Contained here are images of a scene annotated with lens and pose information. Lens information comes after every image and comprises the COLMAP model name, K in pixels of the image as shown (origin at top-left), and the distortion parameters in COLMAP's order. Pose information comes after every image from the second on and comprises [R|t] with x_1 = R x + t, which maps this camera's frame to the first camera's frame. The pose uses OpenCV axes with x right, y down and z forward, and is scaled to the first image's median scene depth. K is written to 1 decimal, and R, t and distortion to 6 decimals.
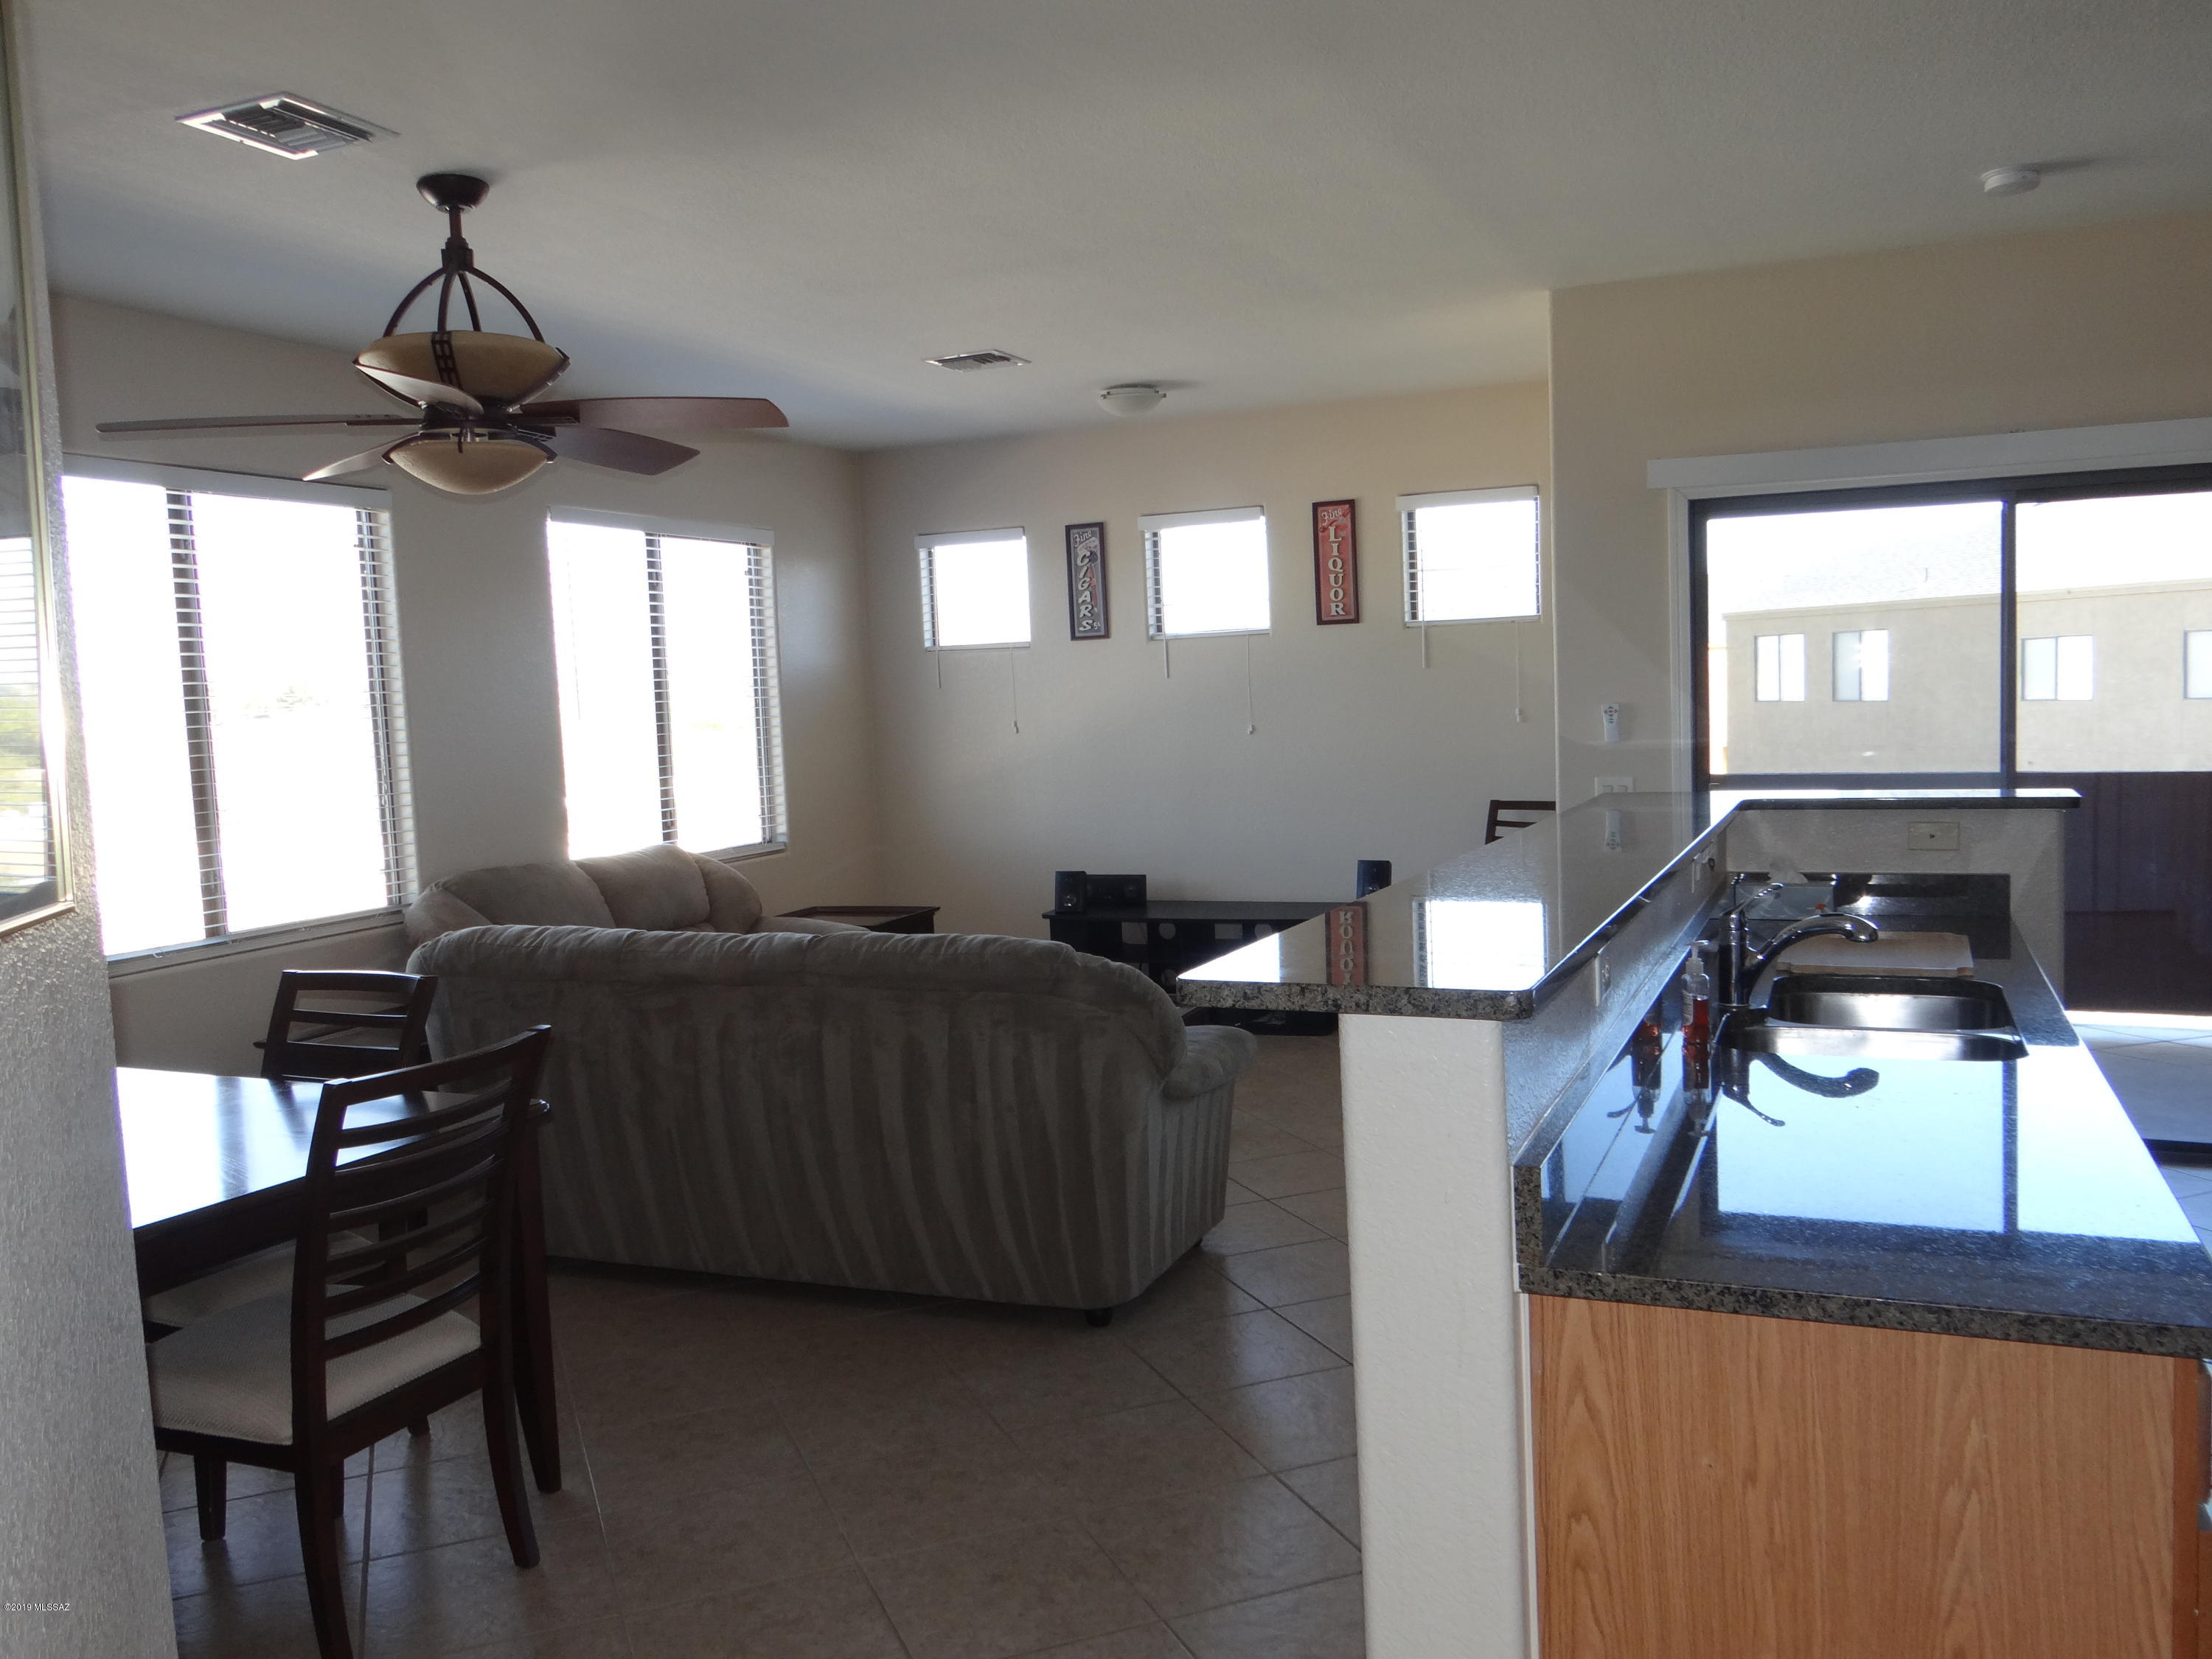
lens RADIAL K [[1757.3, 0, 1098.3], [0, 1757.3, 804.6], [0, 0, 1]] dist [0.000434, -0.001540]
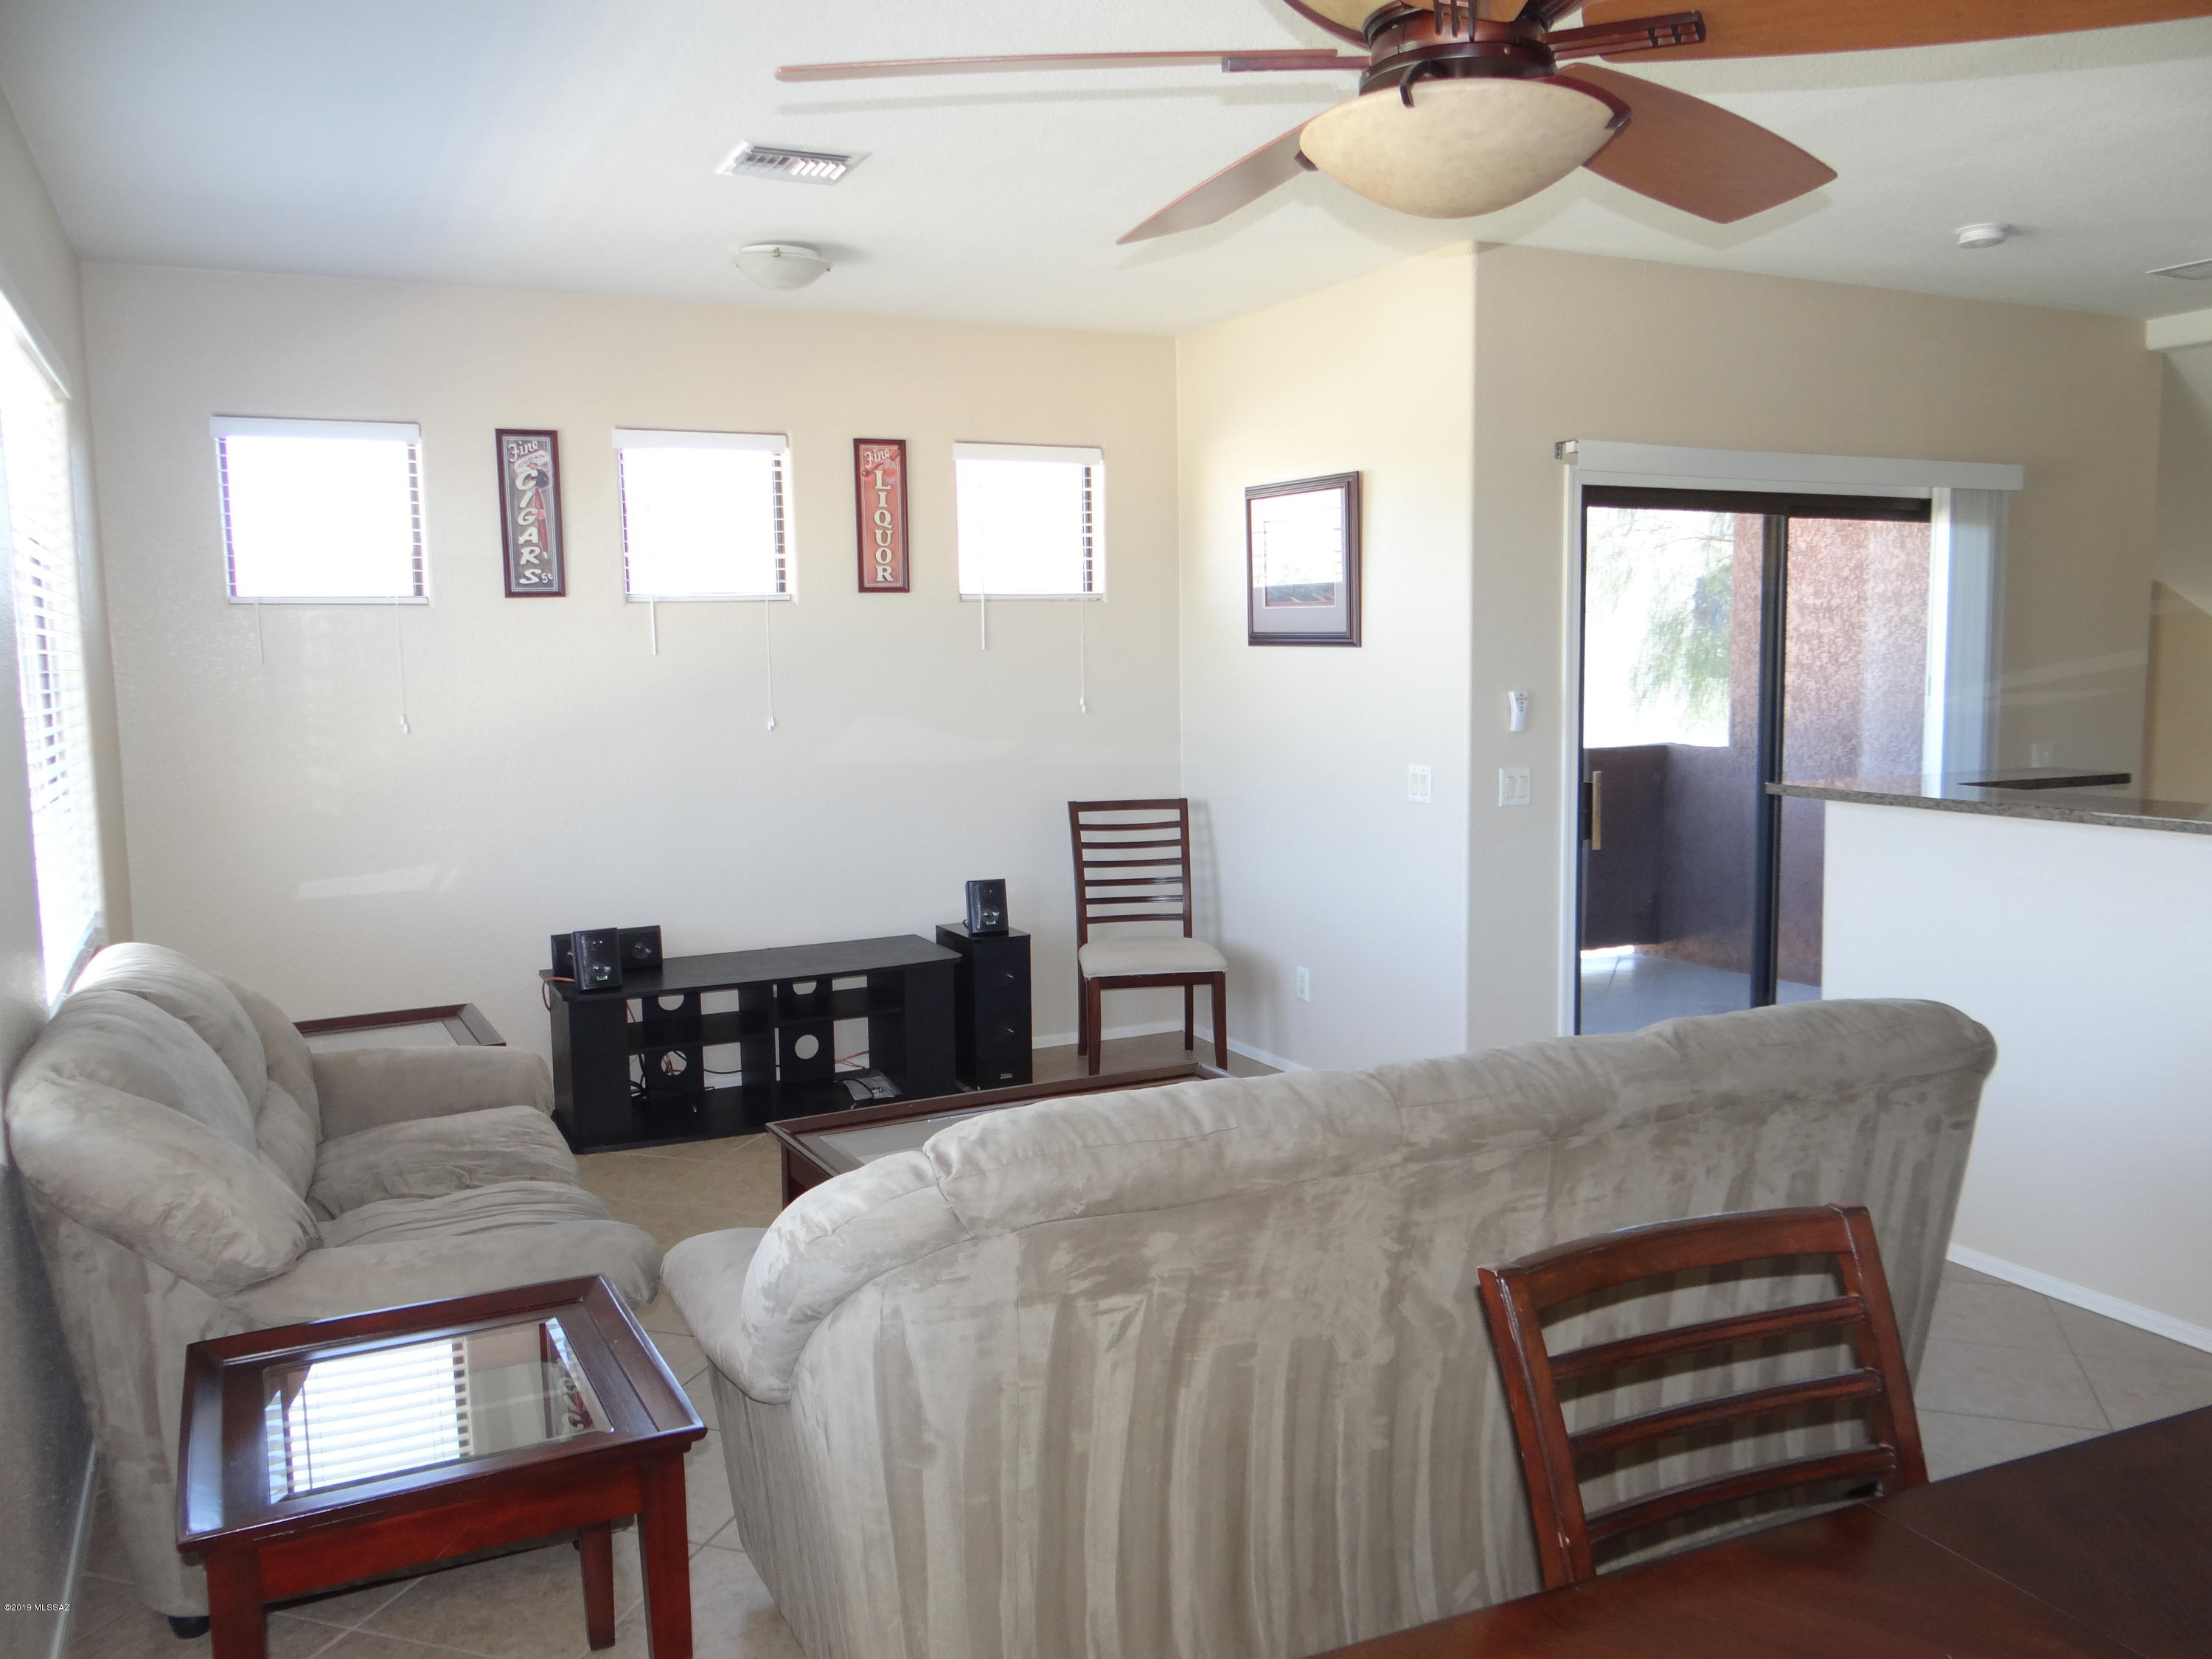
lens RADIAL K [[1731.1, 0, 1099.1], [0, 1731.1, 833.0], [0, 0, 1]] dist [-0.010819, -0.002776]
pose [[0.643116, -0.047214, 0.764312, -0.529479], [0.041122, 0.998787, 0.027098, -0.012794], [-0.764664, 0.014003, 0.644277, 0.531845]]
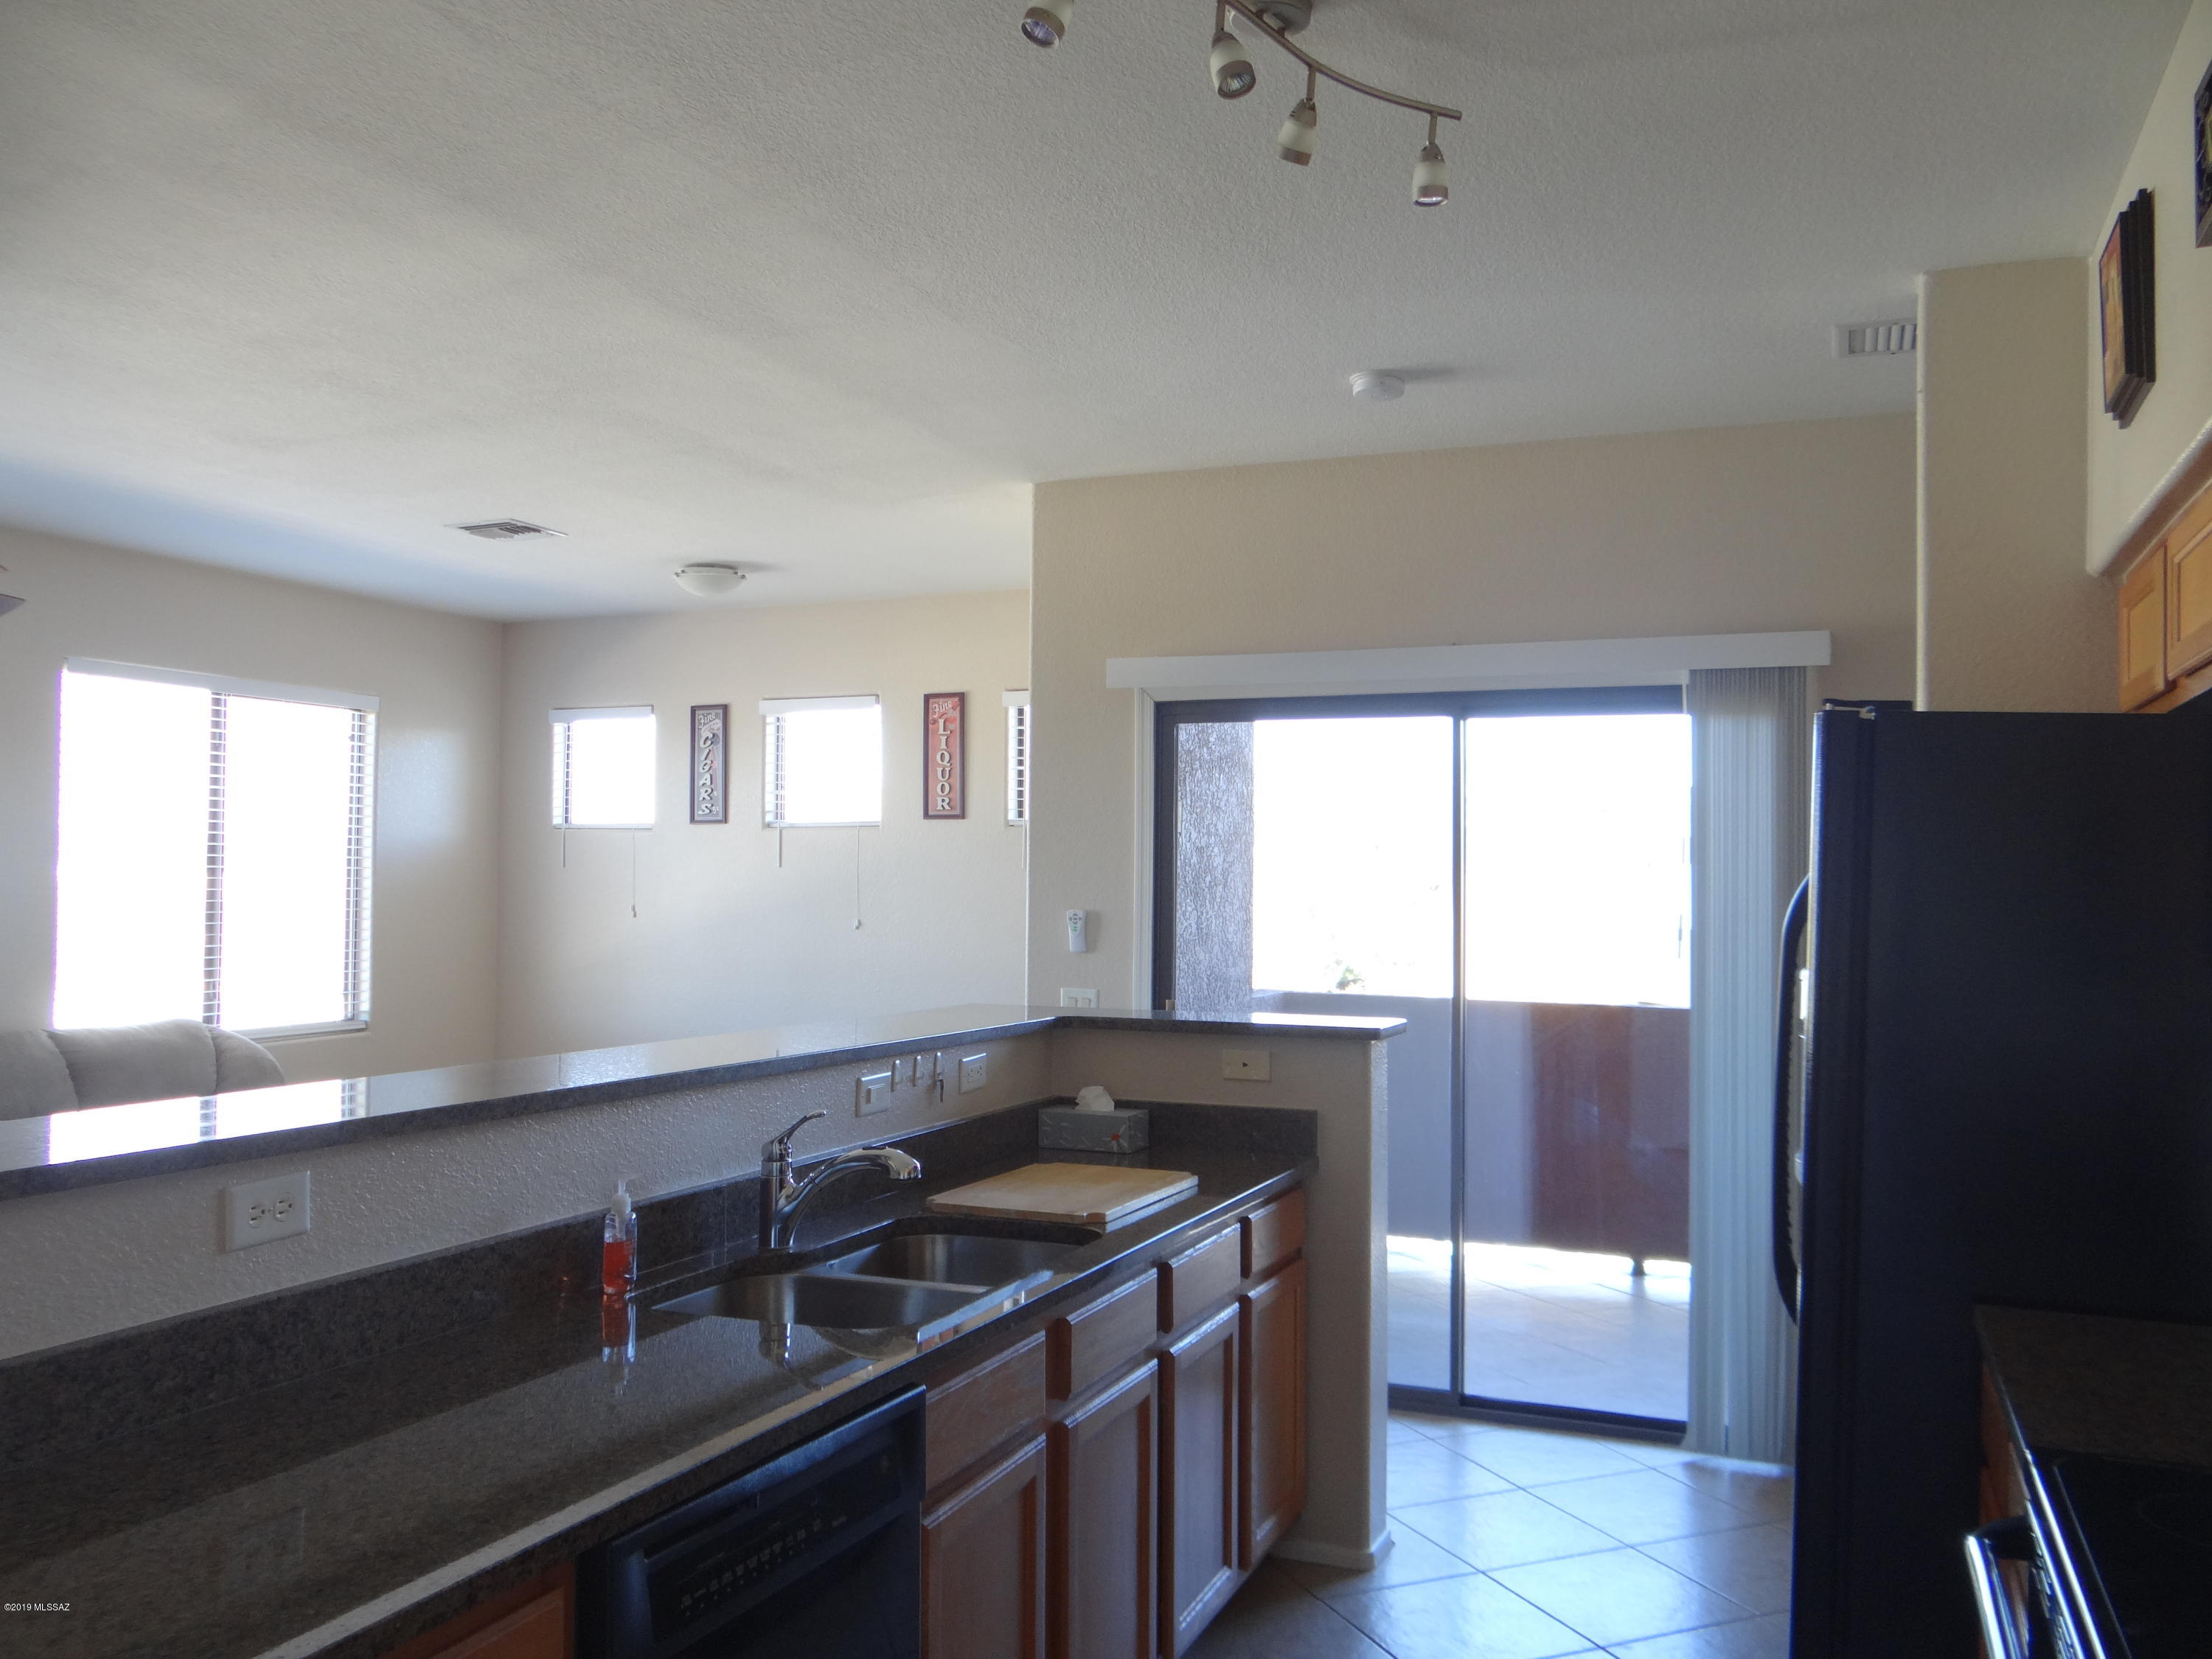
lens RADIAL K [[1758.1, 0, 1097.7], [0, 1758.1, 803.2], [0, 0, 1]] dist [-0.001639, -0.000761]
pose [[0.998844, 0.046087, 0.013679, 0.266278], [-0.044257, 0.992642, -0.112712, -0.007840], [-0.018773, 0.111976, 0.993534, 0.047439]]
